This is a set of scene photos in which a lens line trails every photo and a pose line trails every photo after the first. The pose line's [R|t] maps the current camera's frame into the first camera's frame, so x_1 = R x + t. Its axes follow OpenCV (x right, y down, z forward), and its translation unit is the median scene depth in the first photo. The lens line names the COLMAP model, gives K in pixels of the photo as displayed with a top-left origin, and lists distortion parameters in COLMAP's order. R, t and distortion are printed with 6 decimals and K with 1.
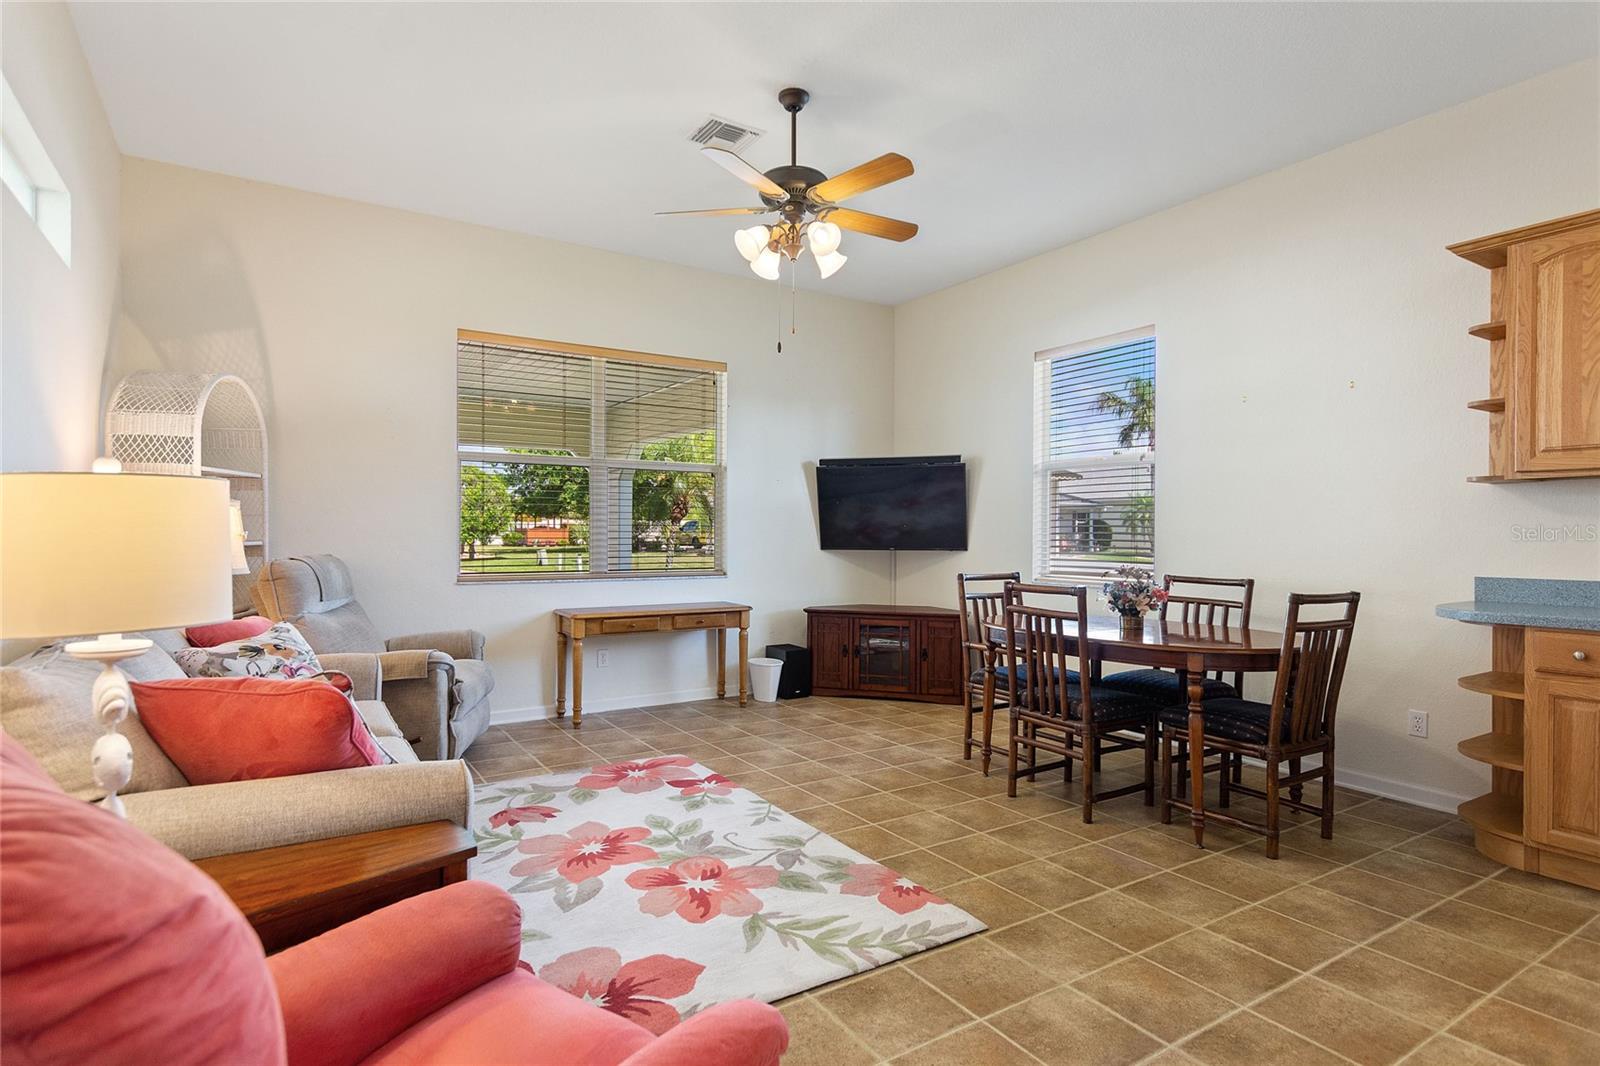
lens RADIAL K [[821.2, 0, 796.0], [0, 821.2, 538.2], [0, 0, 1]] dist [0.023956, 0.000623]
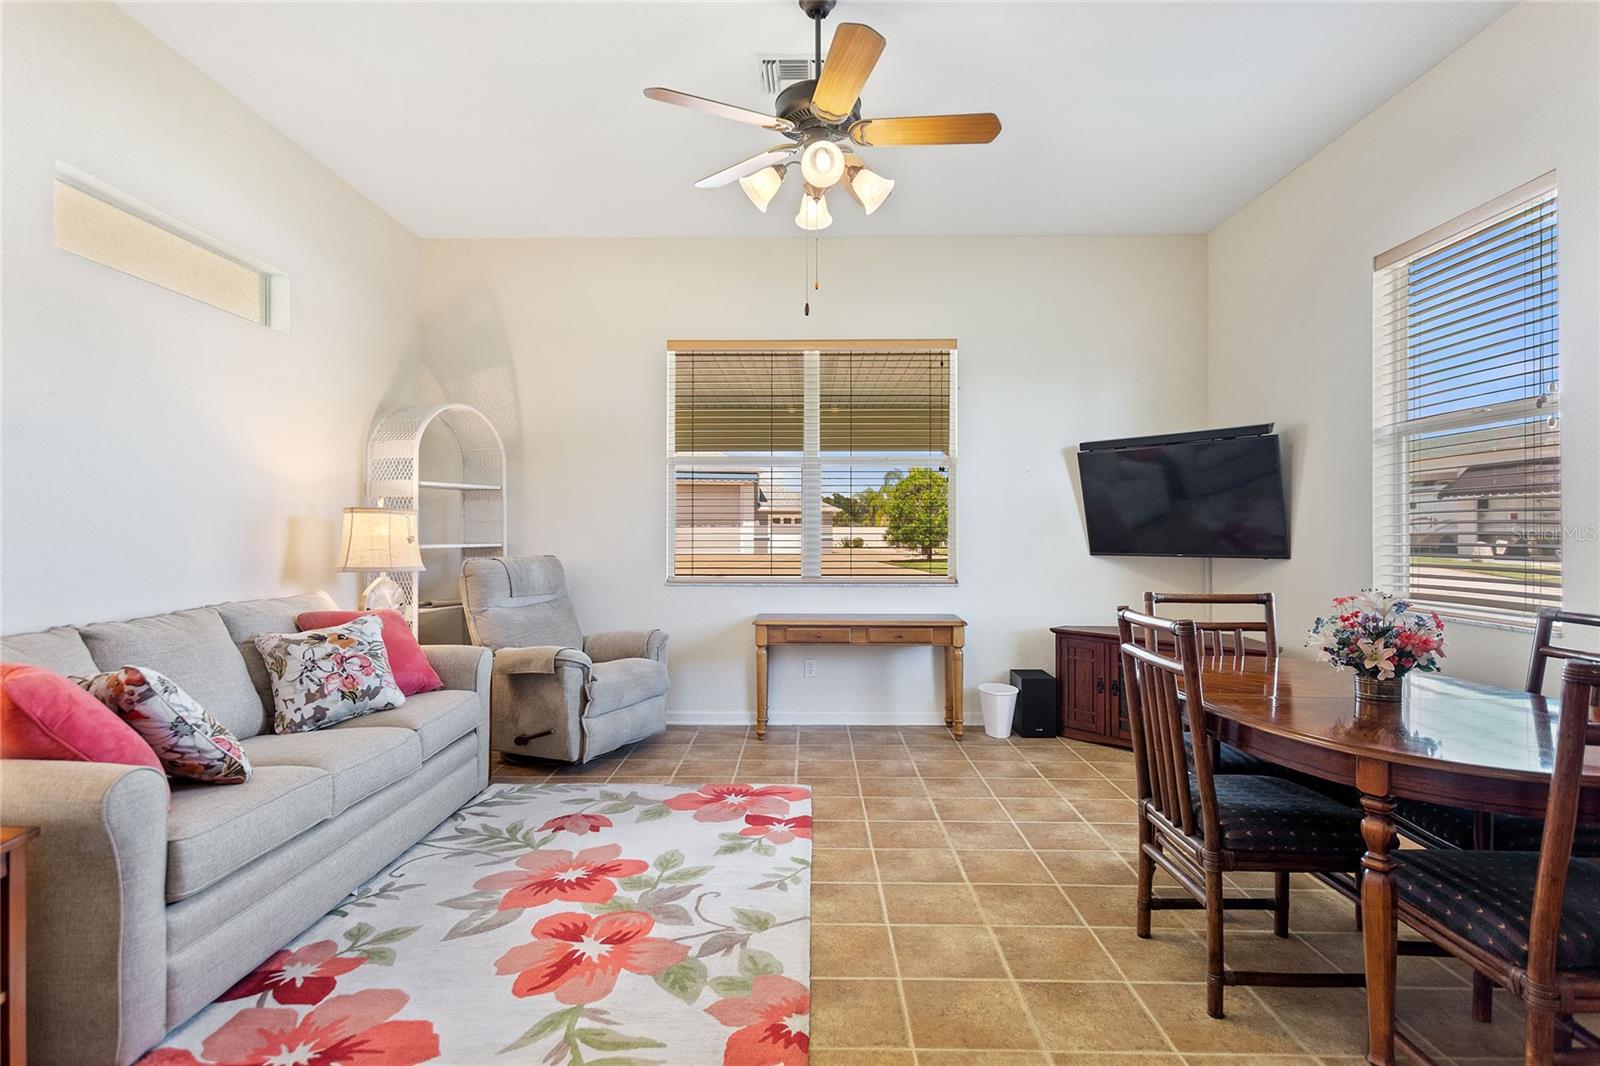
lens RADIAL K [[822.3, 0, 797.4], [0, 822.3, 525.1], [0, 0, 1]] dist [0.036000, -0.012028]
pose [[0.836128, -0.009848, -0.548446, 0.421376], [-0.000061, 0.999837, -0.018047, -0.001571], [0.548535, 0.015123, 0.835991, 0.307334]]
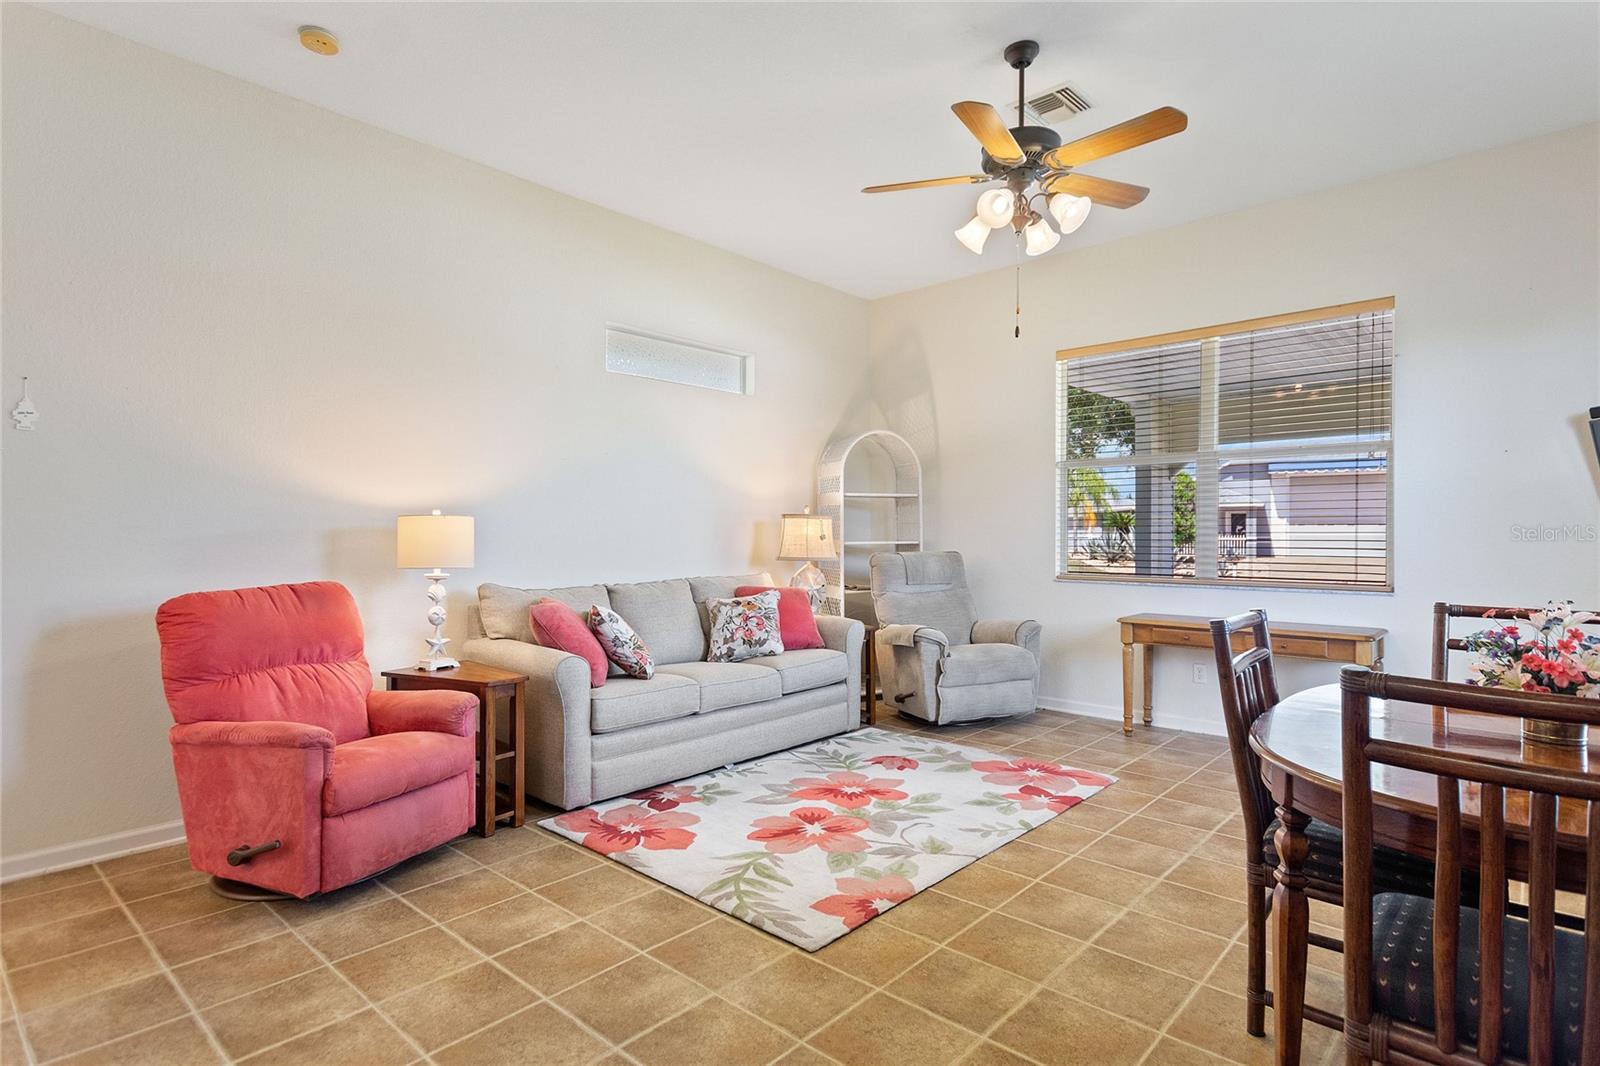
lens RADIAL K [[821.2, 0, 796.0], [0, 821.2, 538.2], [0, 0, 1]] dist [0.023956, 0.000623]
pose [[0.264413, -0.000046, -0.964410, 0.802070], [-0.003498, 0.999993, -0.001006, 0.000840], [0.964403, 0.003639, 0.264411, 0.516895]]
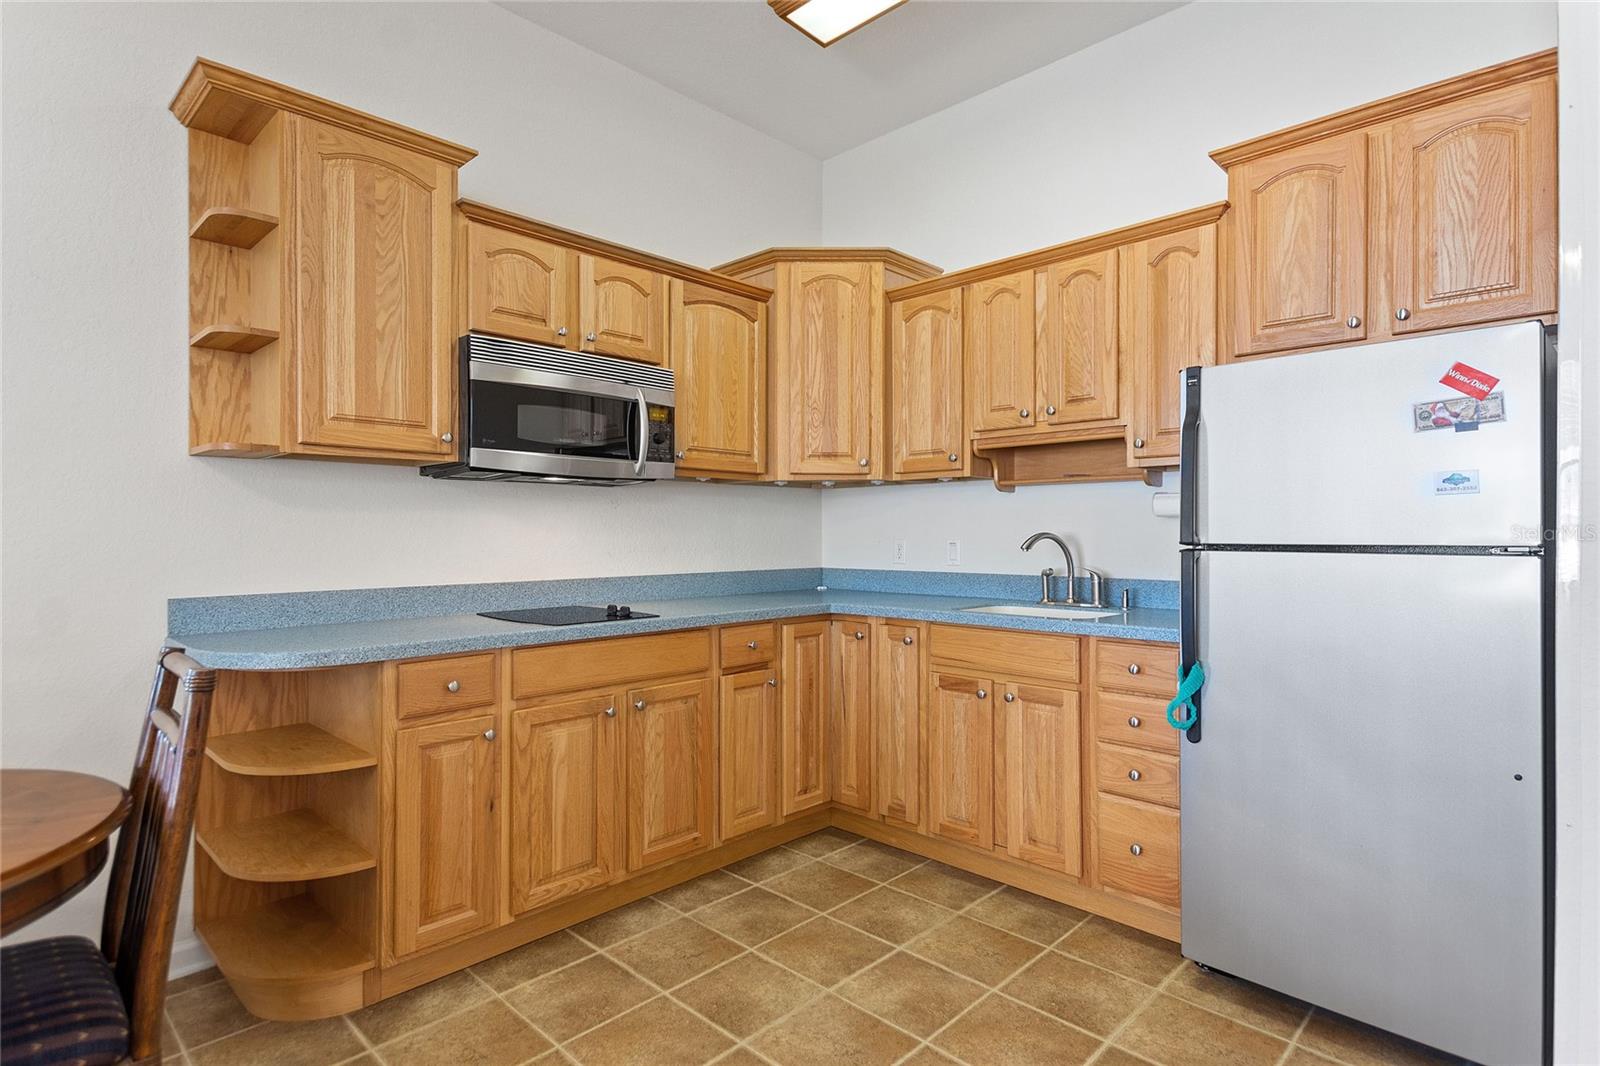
lens RADIAL K [[822.3, 0, 797.4], [0, 822.3, 525.1], [0, 0, 1]] dist [0.036000, -0.012028]
pose [[-0.228328, 0.004172, 0.973575, 0.082627], [0.008472, 0.999961, -0.002298, -0.004949], [-0.973547, 0.007724, -0.228355, 0.676205]]
